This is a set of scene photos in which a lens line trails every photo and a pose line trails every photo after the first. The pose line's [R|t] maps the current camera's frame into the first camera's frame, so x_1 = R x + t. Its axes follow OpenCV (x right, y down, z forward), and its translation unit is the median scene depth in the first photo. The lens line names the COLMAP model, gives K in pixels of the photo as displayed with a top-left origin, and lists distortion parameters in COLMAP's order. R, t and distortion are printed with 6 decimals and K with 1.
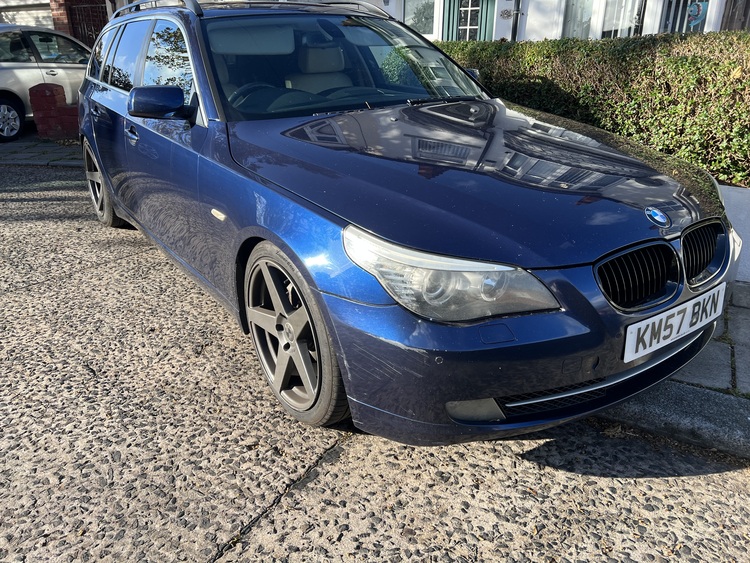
lens RADIAL K [[561.3, 0, 376.8], [0, 561.3, 283.4], [0, 0, 1]] dist [0.016717, -0.017283]
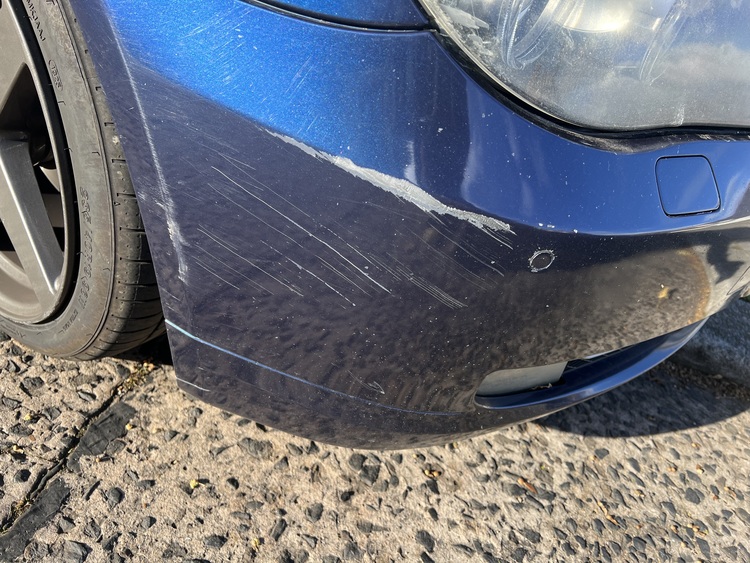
lens RADIAL K [[561.3, 0, 367.5], [0, 561.3, 285.2], [0, 0, 1]] dist [0.016717, -0.017283]
pose [[0.921741, 0.028220, 0.386777, -0.068862], [-0.145606, 0.949565, 0.277715, 0.066923], [-0.359433, -0.312299, 0.879362, 0.639419]]
